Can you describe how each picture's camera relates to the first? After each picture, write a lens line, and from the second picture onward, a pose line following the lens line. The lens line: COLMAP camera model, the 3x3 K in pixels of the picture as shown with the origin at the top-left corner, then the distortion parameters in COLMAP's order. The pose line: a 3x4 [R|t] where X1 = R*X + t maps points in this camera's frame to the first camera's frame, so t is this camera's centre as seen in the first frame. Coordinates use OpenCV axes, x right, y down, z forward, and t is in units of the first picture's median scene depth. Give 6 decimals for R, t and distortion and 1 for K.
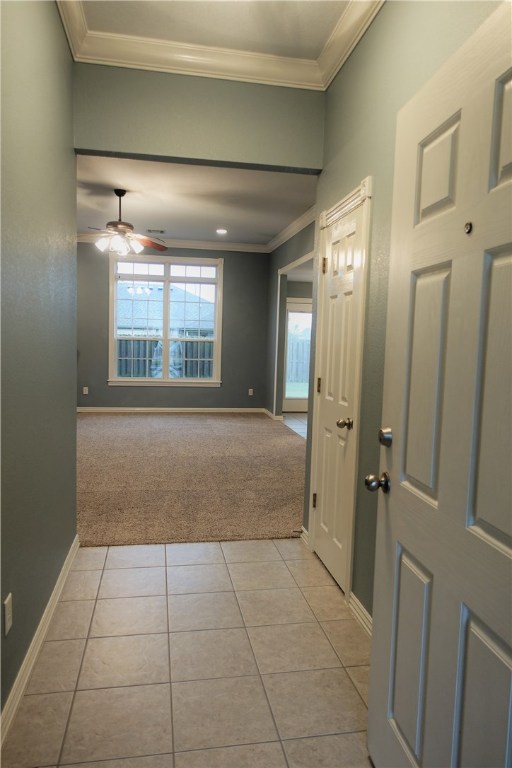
lens RADIAL K [[528.0, 0, 256.0], [0, 528.0, 384.0], [0, 0, 1]] dist [-0.003477, -0.003184]
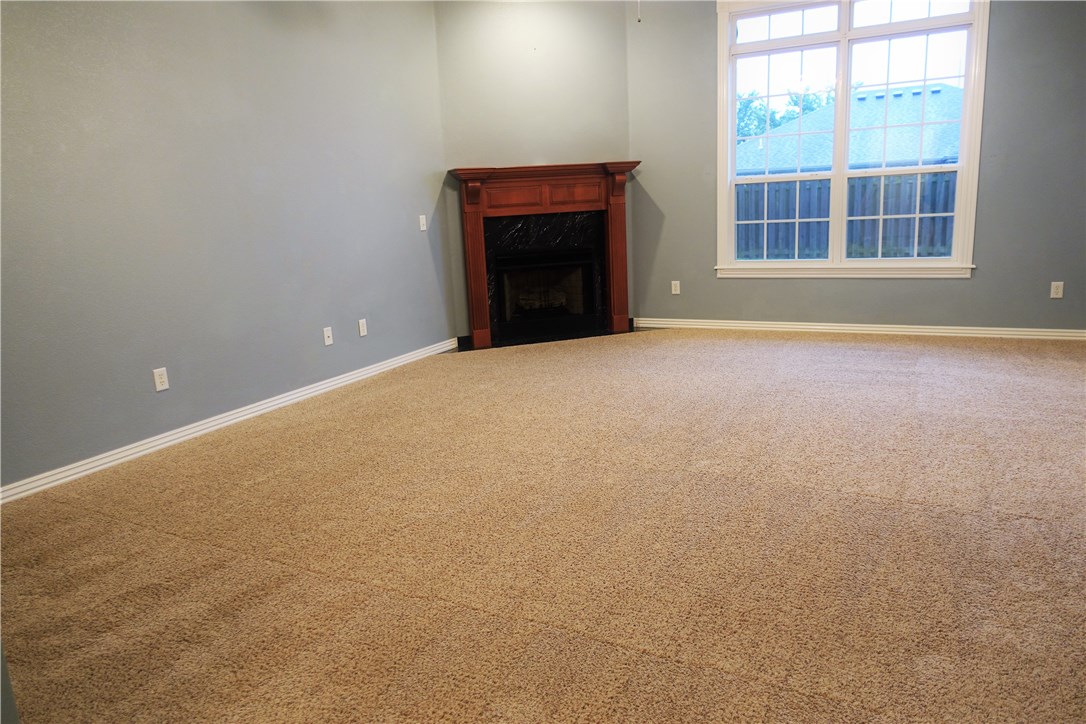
lens RADIAL K [[746.6, 0, 543.0], [0, 746.6, 362.0], [0, 0, 1]] dist [-0.003477, -0.003184]
pose [[0.791638, 0.063531, -0.607679, 0.030844], [0.021368, 0.991092, 0.131452, -0.014253], [0.610617, -0.117047, 0.783229, 0.318085]]
